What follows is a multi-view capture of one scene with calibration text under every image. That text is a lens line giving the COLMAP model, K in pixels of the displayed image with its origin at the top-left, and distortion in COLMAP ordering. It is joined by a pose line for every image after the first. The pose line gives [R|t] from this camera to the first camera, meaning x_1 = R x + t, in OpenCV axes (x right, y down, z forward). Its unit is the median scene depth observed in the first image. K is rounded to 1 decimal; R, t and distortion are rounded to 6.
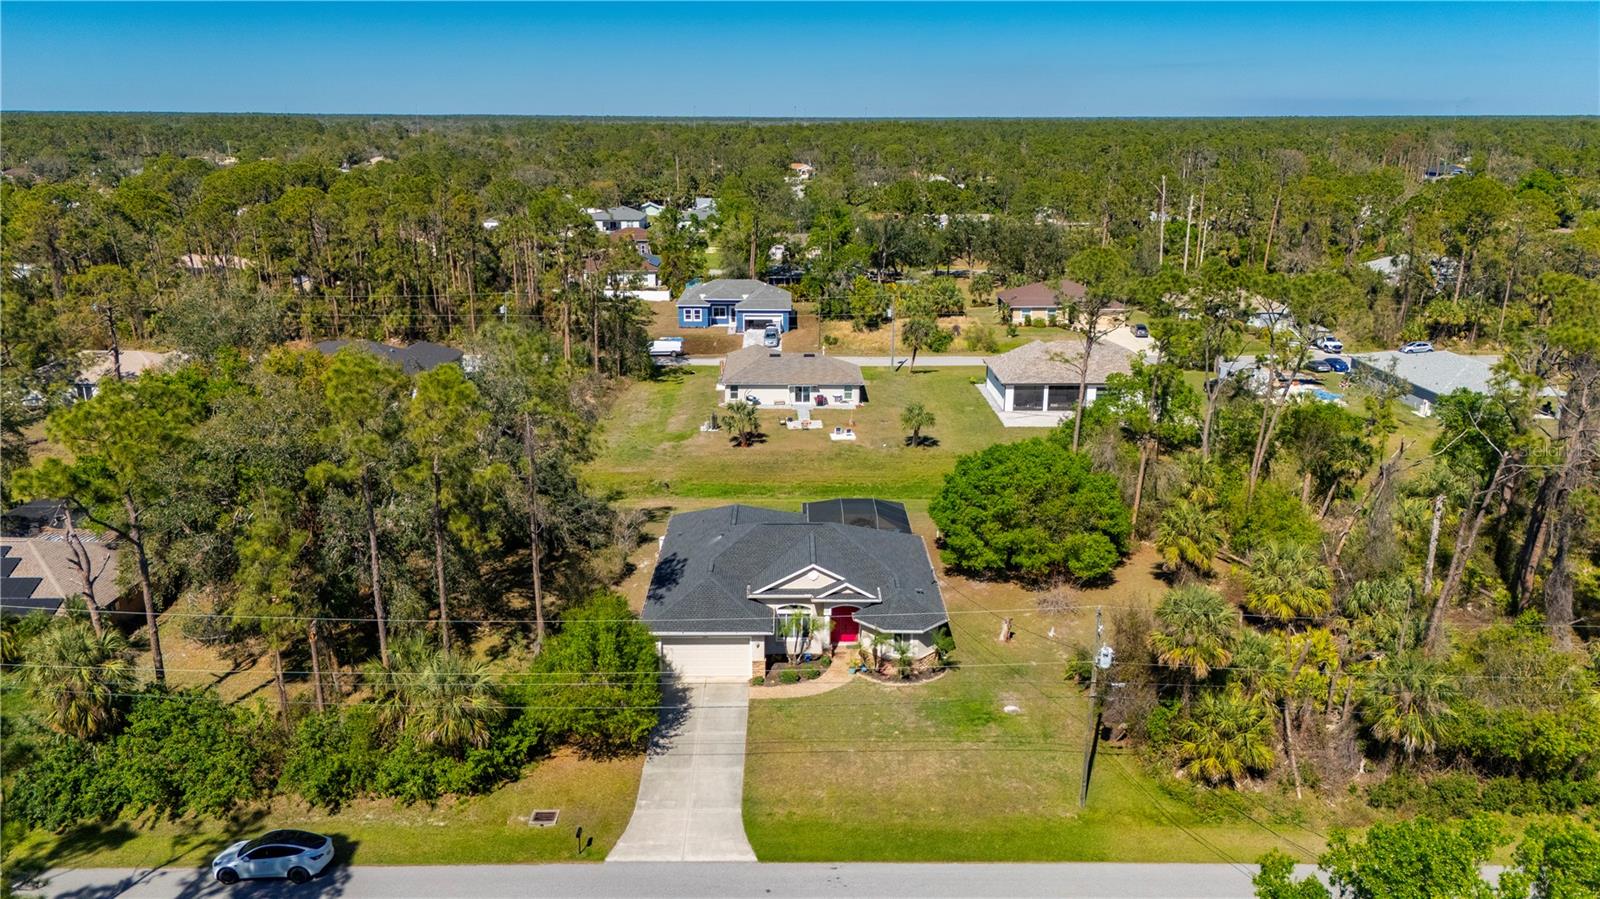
lens RADIAL K [[1179.4, 0, 795.7], [0, 1179.4, 437.4], [0, 0, 1]] dist [0.063040, -0.045672]
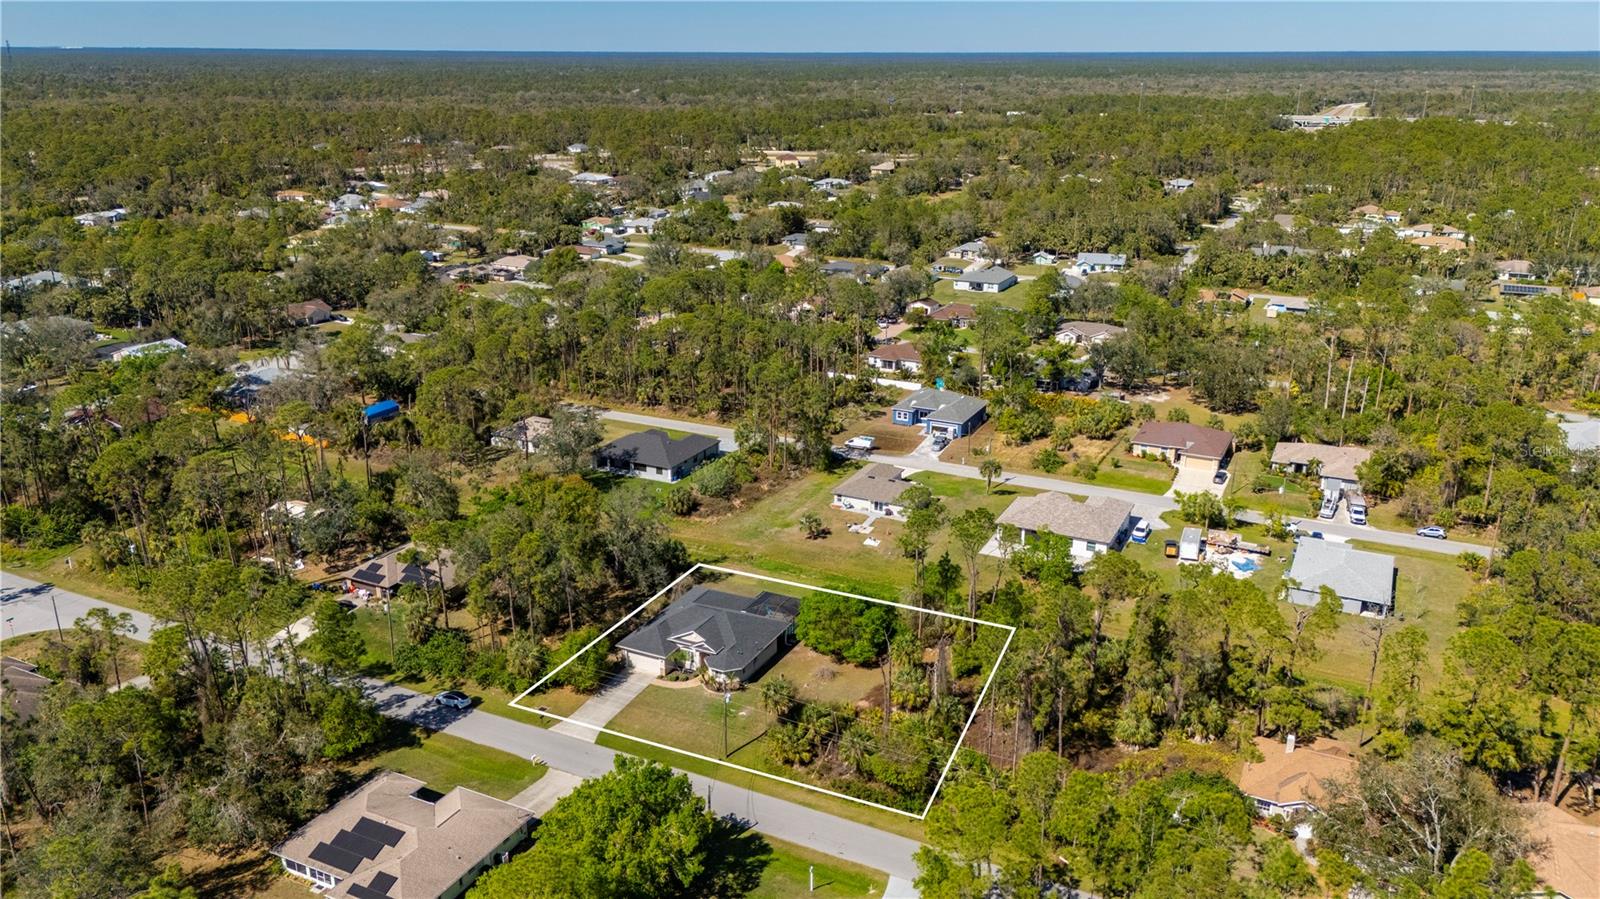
lens RADIAL K [[1179.4, 0, 806.0], [0, 1179.4, 451.2], [0, 0, 1]] dist [0.063040, -0.045672]
pose [[0.898302, 0.145365, -0.414635, 1.087035], [-0.122563, 0.989130, 0.081244, -0.436724], [0.421938, -0.022162, 0.906354, -0.920789]]
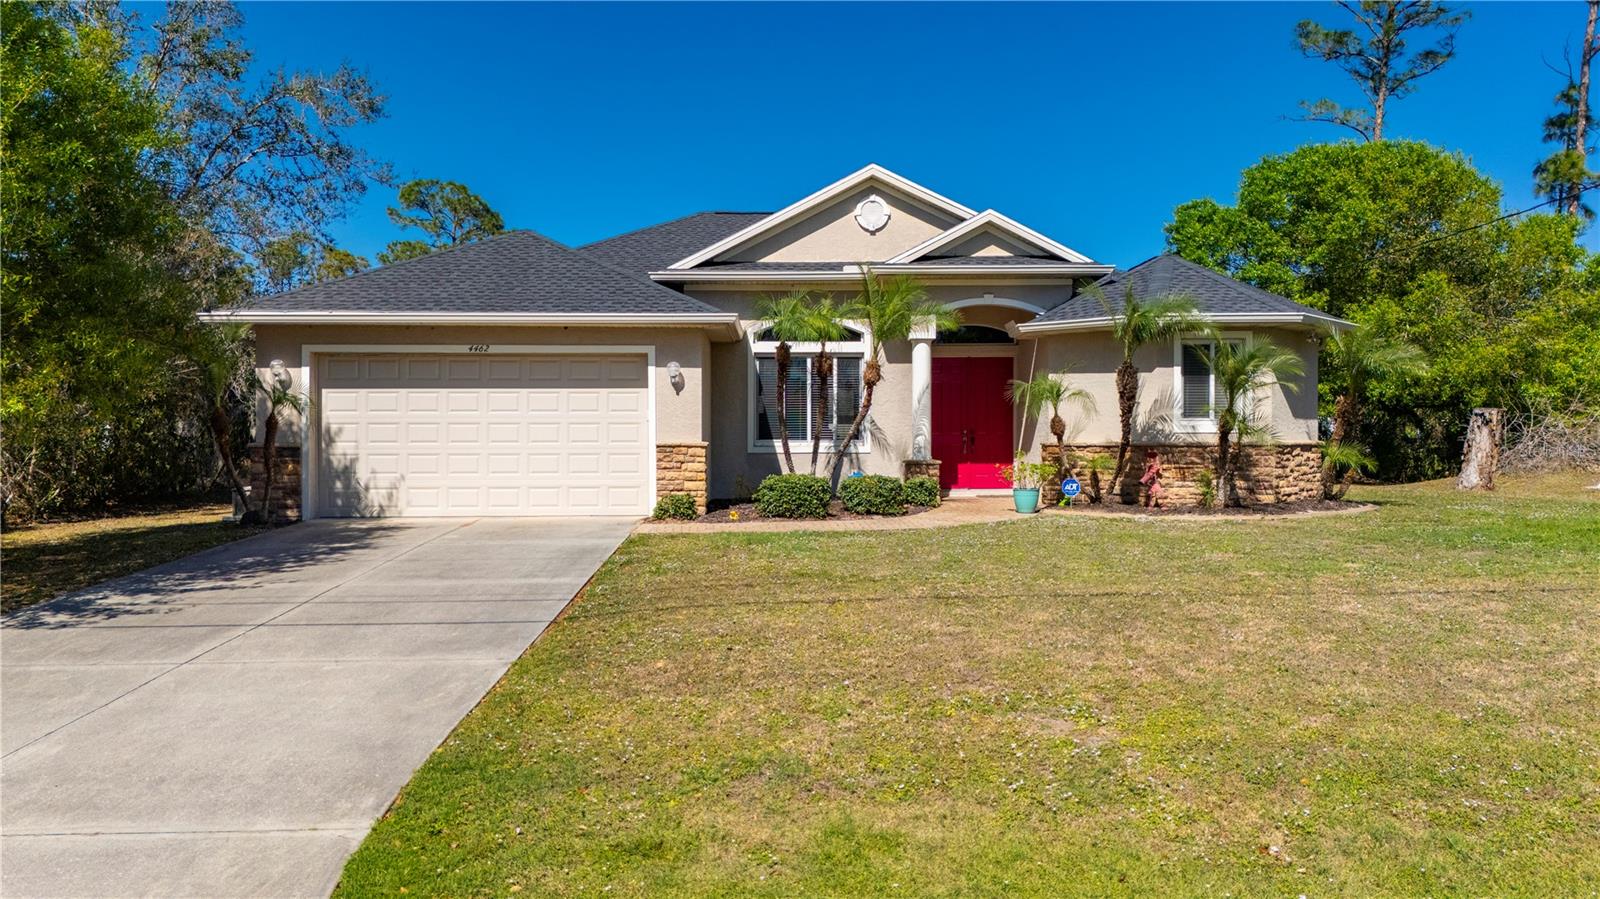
lens RADIAL K [[1179.4, 0, 795.6], [0, 1179.4, 451.4], [0, 0, 1]] dist [0.063040, -0.045672]
pose [[0.999938, -0.001827, 0.011000, -0.008121], [0.004563, 0.967151, -0.254161, 0.257218], [-0.010175, 0.254195, 0.967099, 0.740069]]
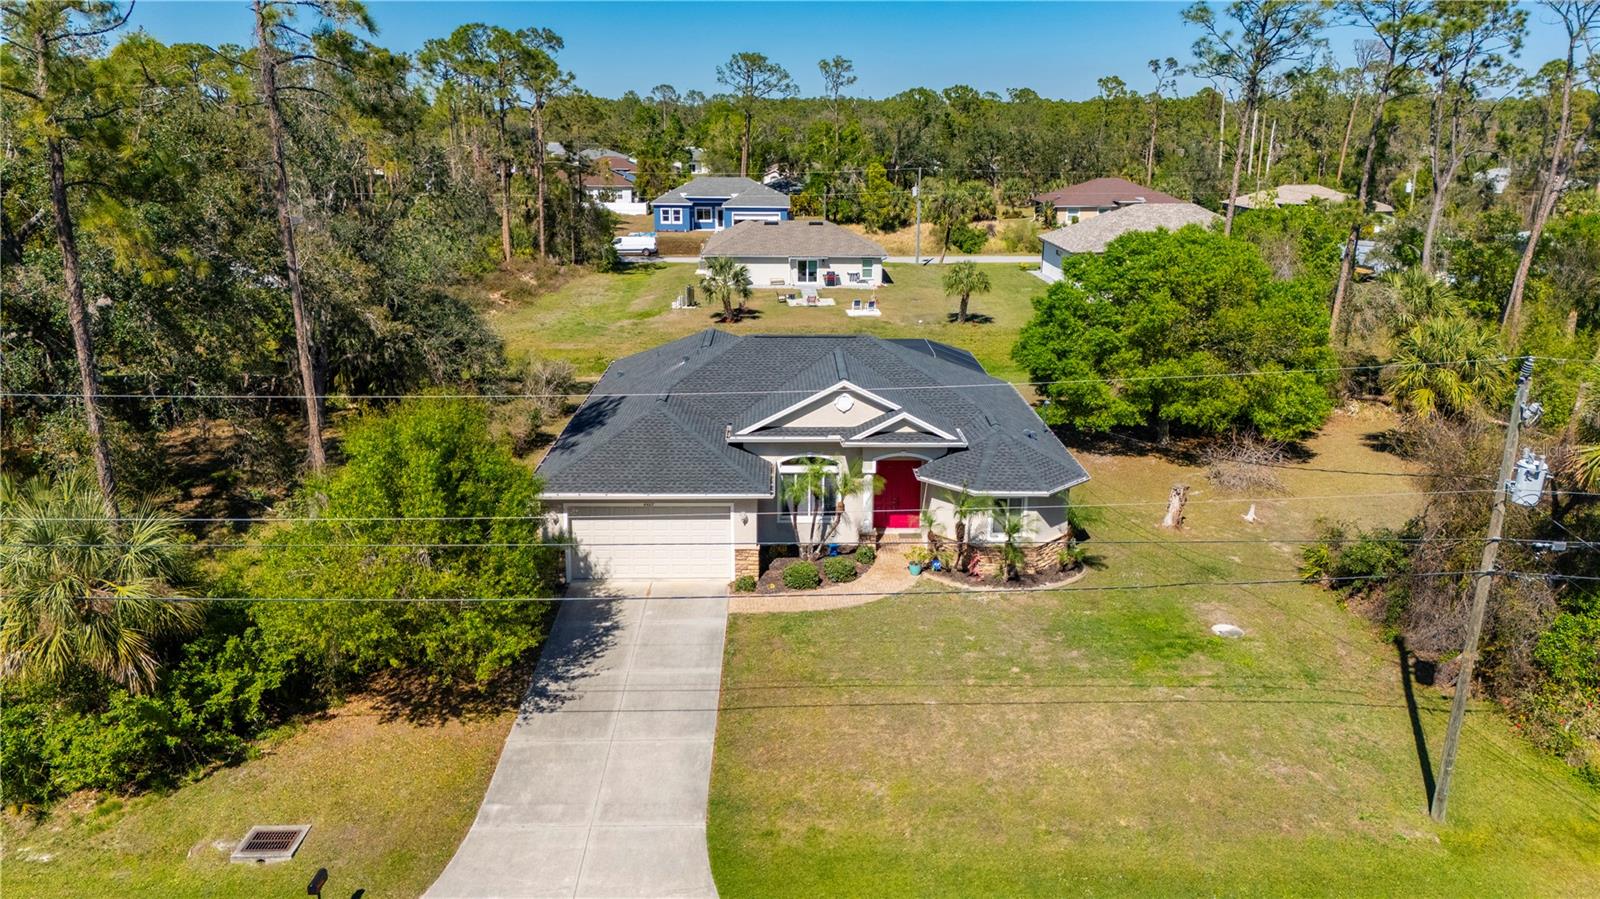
lens RADIAL K [[1179.4, 0, 799.3], [0, 1179.4, 444.8], [0, 0, 1]] dist [0.063040, -0.045672]
pose [[0.999964, 0.000669, 0.008403, -0.011281], [-0.000726, 0.999977, 0.006729, 0.136333], [-0.008398, -0.006735, 0.999942, 0.449653]]
